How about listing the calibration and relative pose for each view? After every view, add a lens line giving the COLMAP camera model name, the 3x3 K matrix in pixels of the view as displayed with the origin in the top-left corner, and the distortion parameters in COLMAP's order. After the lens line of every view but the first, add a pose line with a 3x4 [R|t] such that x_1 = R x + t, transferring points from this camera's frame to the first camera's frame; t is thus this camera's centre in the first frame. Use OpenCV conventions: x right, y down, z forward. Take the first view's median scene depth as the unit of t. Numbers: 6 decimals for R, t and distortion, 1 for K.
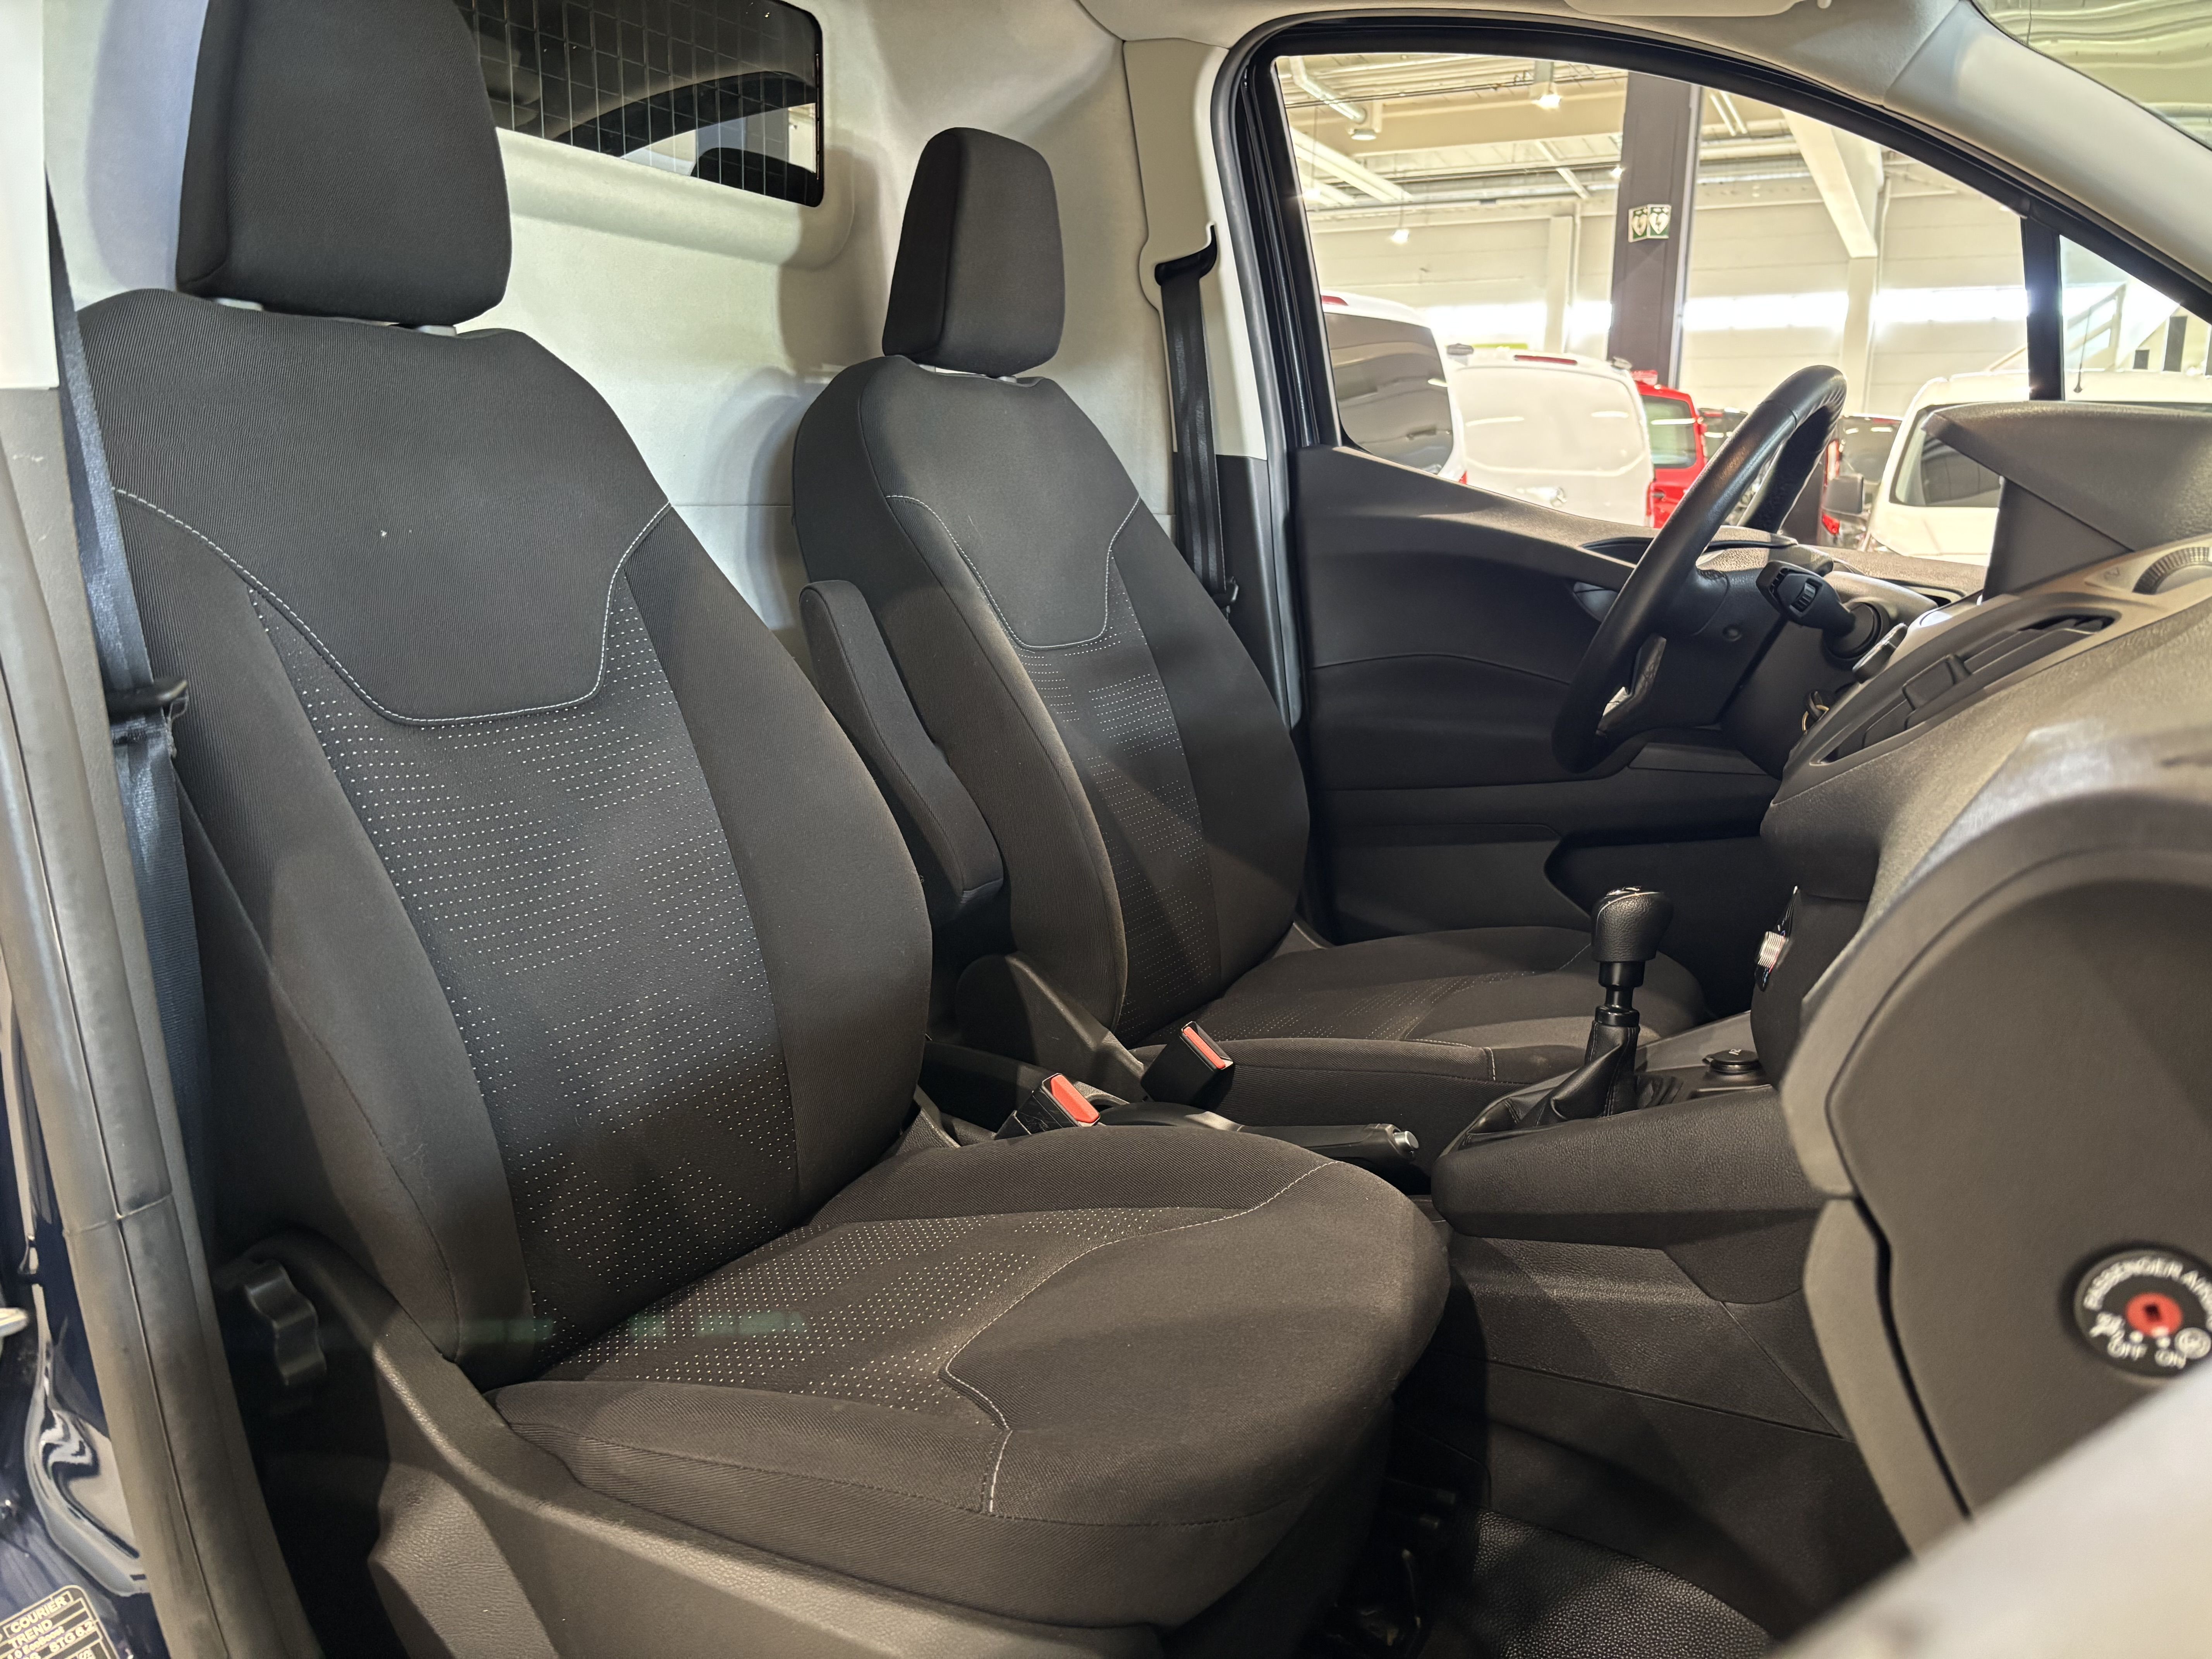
lens RADIAL K [[1688.9, 0, 1106.0], [0, 1688.9, 822.3], [0, 0, 1]] dist [0.015466, -0.032681]
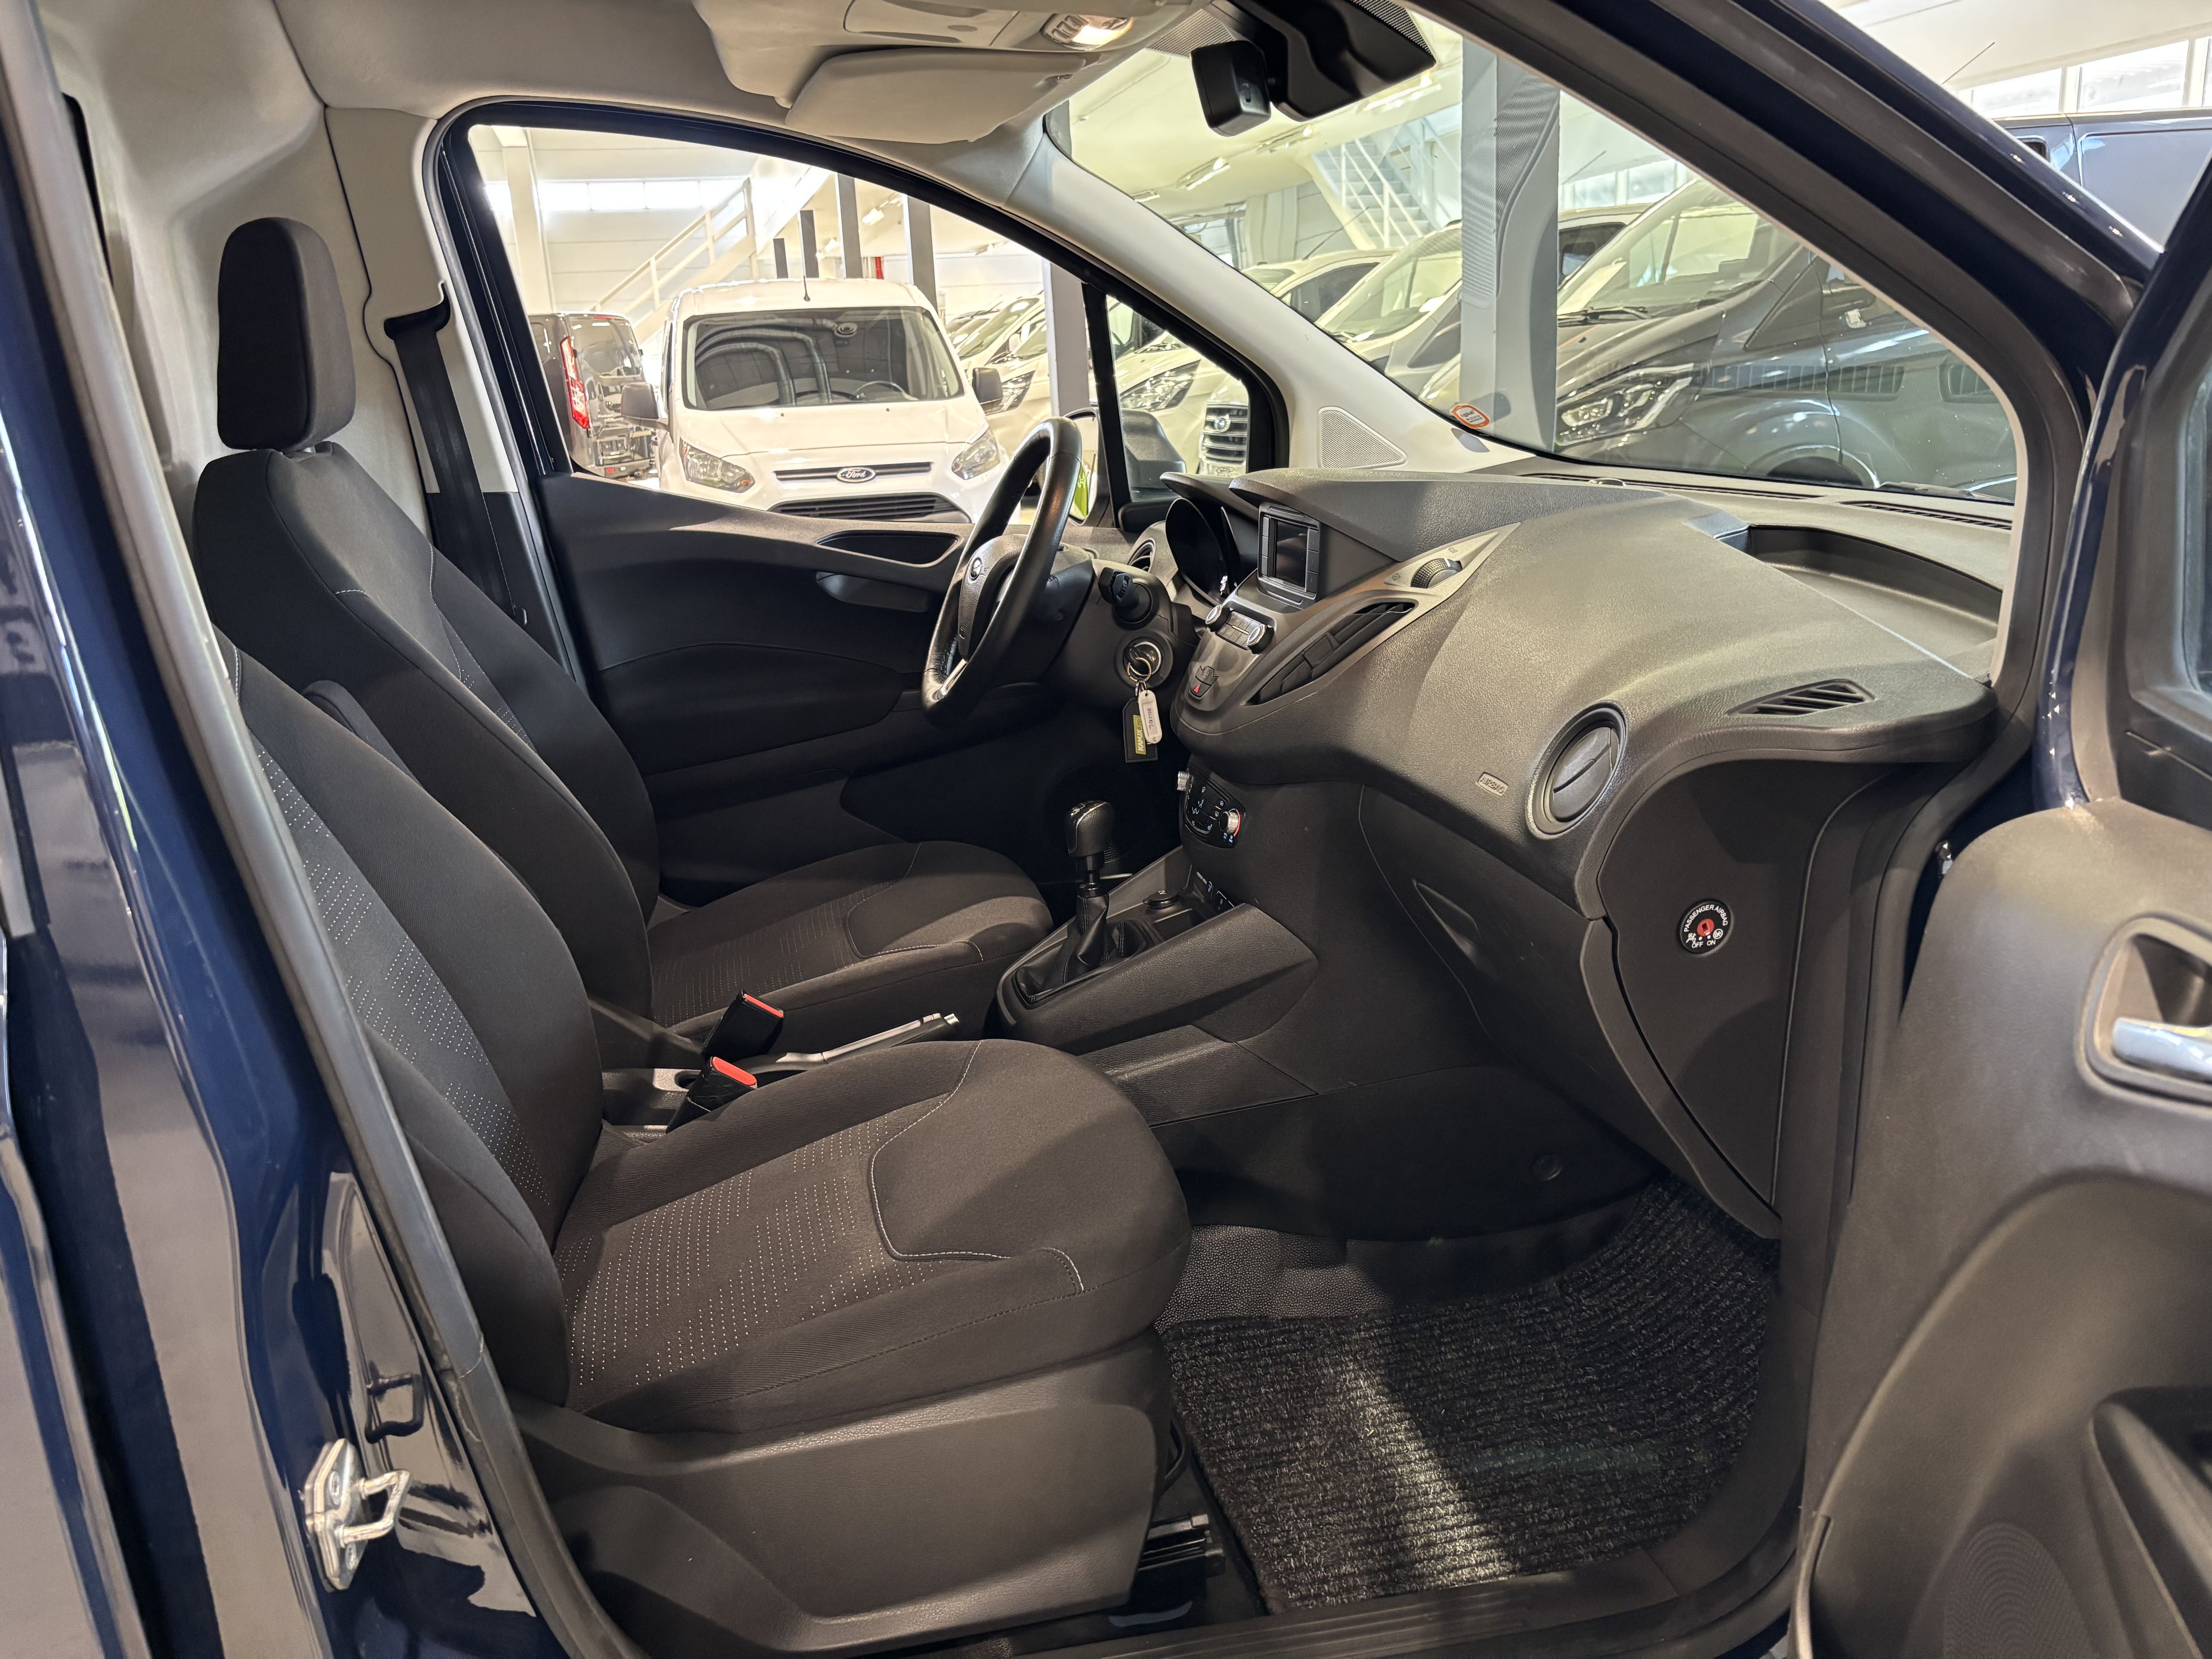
lens RADIAL K [[1688.9, 0, 1106.1], [0, 1688.9, 836.8], [0, 0, 1]] dist [0.015466, -0.032681]
pose [[0.738604, -0.235158, 0.631795, -0.410195], [0.186811, 0.971881, 0.143347, -0.093845], [-0.647739, 0.012150, 0.761766, -0.085814]]
